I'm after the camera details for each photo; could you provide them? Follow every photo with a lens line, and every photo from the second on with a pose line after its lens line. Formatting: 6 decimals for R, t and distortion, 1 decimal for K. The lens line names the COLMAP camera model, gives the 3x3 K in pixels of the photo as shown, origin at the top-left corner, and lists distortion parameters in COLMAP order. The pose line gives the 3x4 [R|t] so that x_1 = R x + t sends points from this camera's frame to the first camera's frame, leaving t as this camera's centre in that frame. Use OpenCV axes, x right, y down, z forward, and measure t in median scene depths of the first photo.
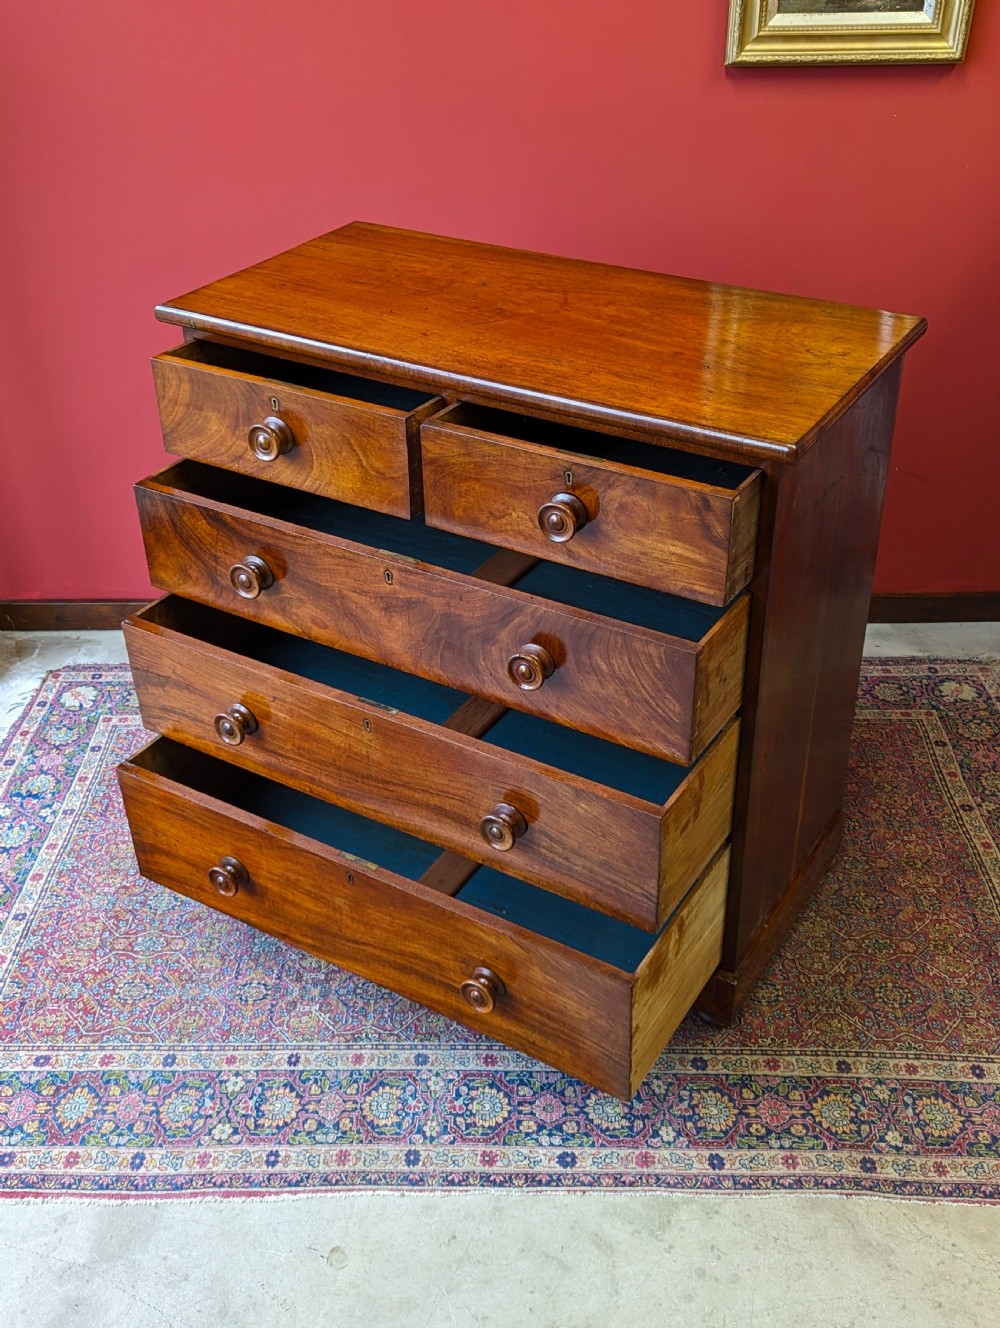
lens RADIAL K [[1370.6, 0, 512.5], [0, 1370.6, 630.1], [0, 0, 1]] dist [0.035243, 0.020316]
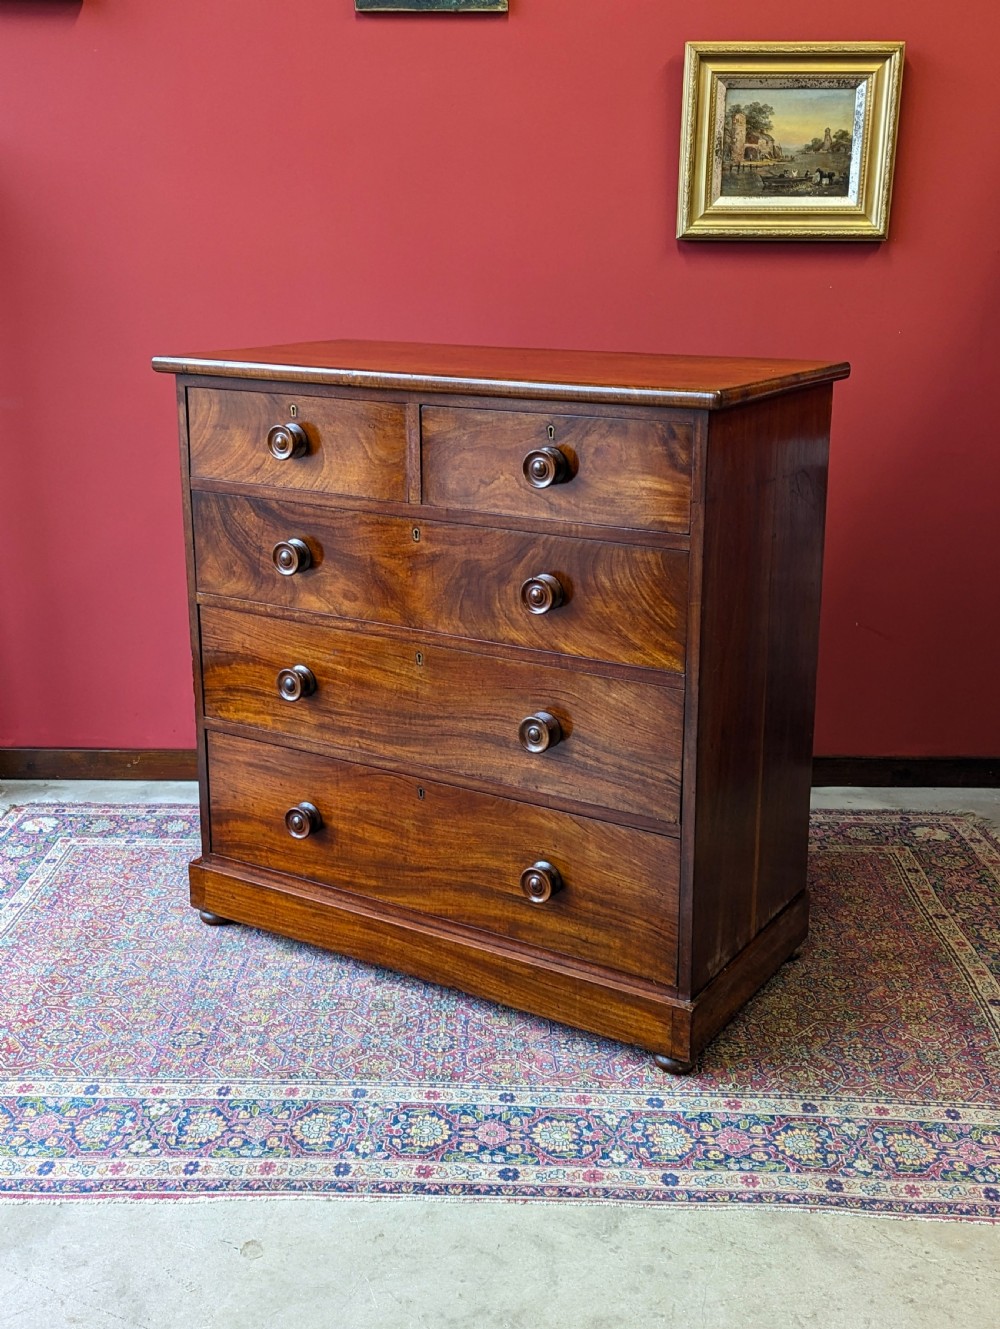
lens RADIAL K [[1411.0, 0, 504.6], [0, 1411.0, 628.7], [0, 0, 1]] dist [0.030674, 0.035949]
pose [[0.999787, 0.018199, -0.009697, 0.037705], [-0.020250, 0.955358, -0.294756, 0.302555], [0.003900, 0.294890, 0.955523, -0.018076]]
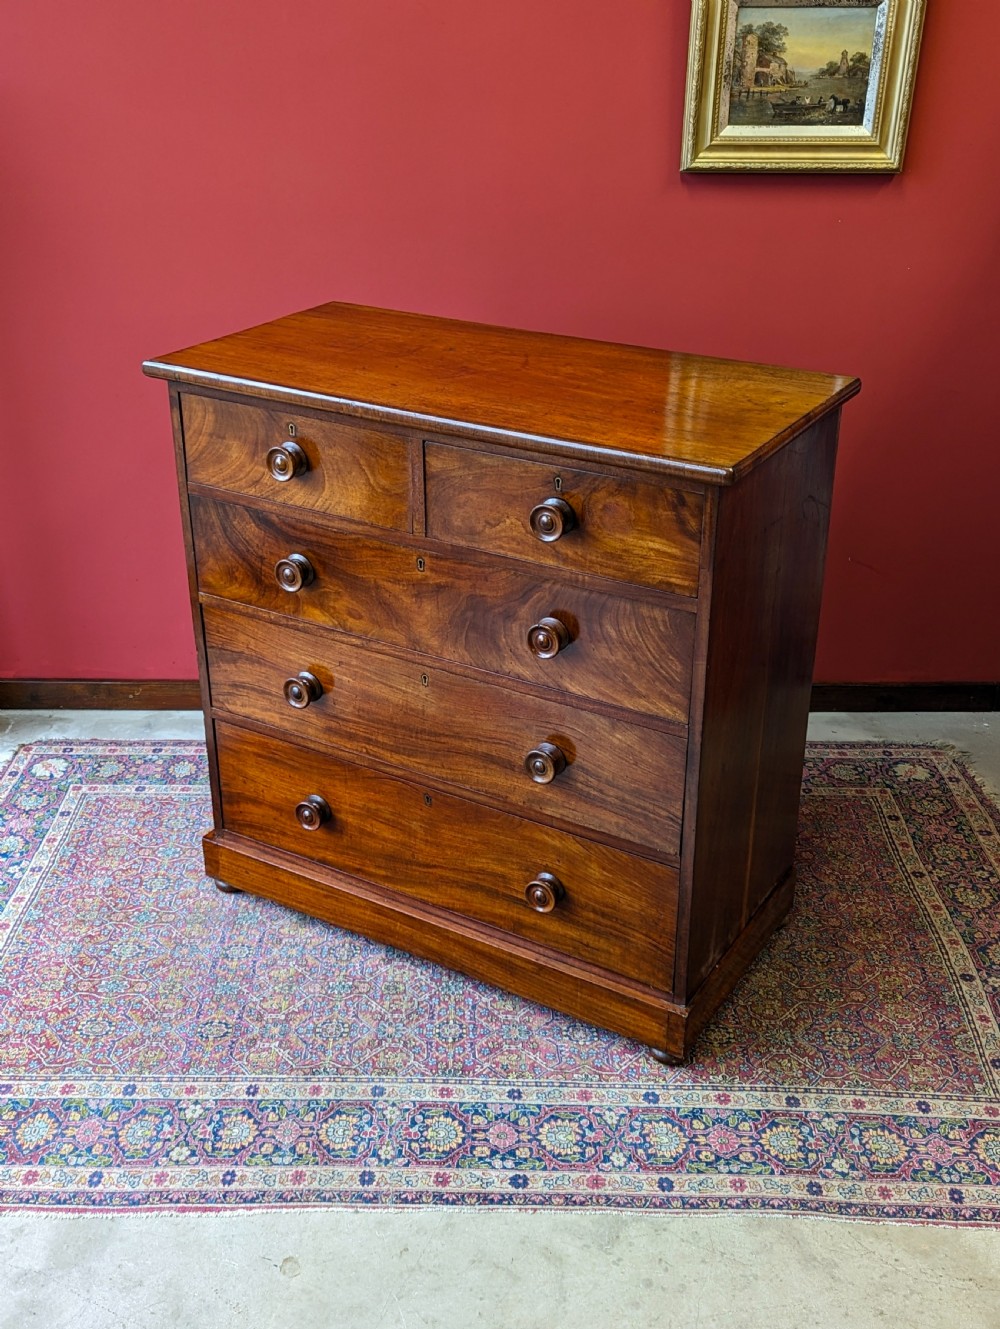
lens RADIAL K [[1405.0, 0, 498.2], [0, 1405.0, 666.8], [0, 0, 1]] dist [0.036772, 0.016395]
pose [[0.999896, 0.012518, 0.007158, 0.011478], [-0.011773, 0.995300, -0.096123, 0.102714], [-0.008328, 0.096029, 0.995344, -0.069827]]
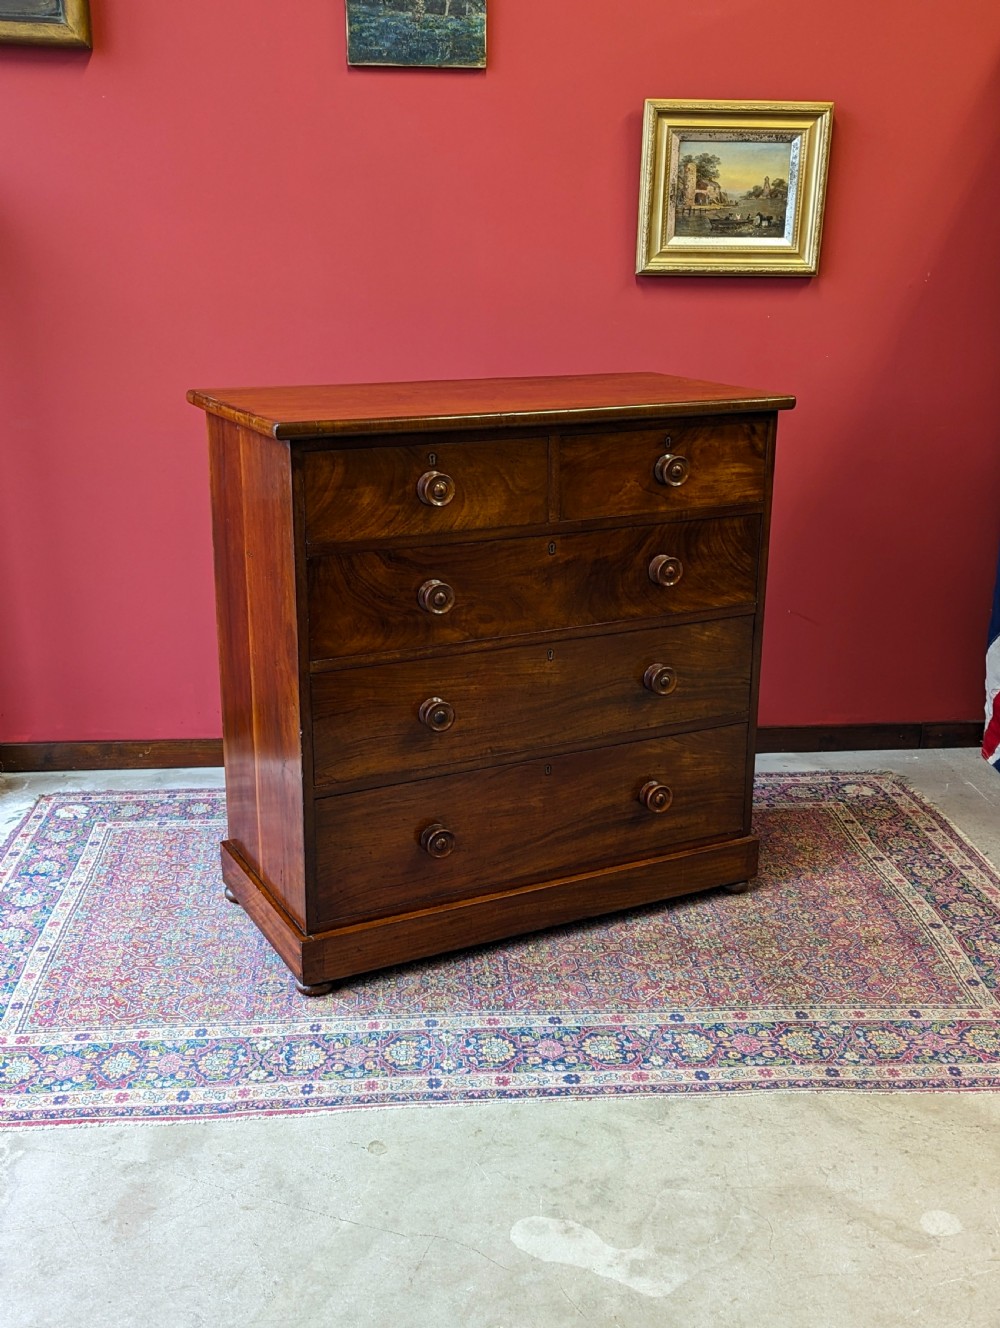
lens RADIAL K [[1382.8, 0, 505.5], [0, 1382.8, 667.5], [0, 0, 1]] dist [0.051771, -0.011813]
pose [[0.995436, -0.008506, 0.095054, -0.114635], [0.032381, 0.967036, -0.252573, 0.330350], [-0.089772, 0.254498, 0.962897, -0.166735]]
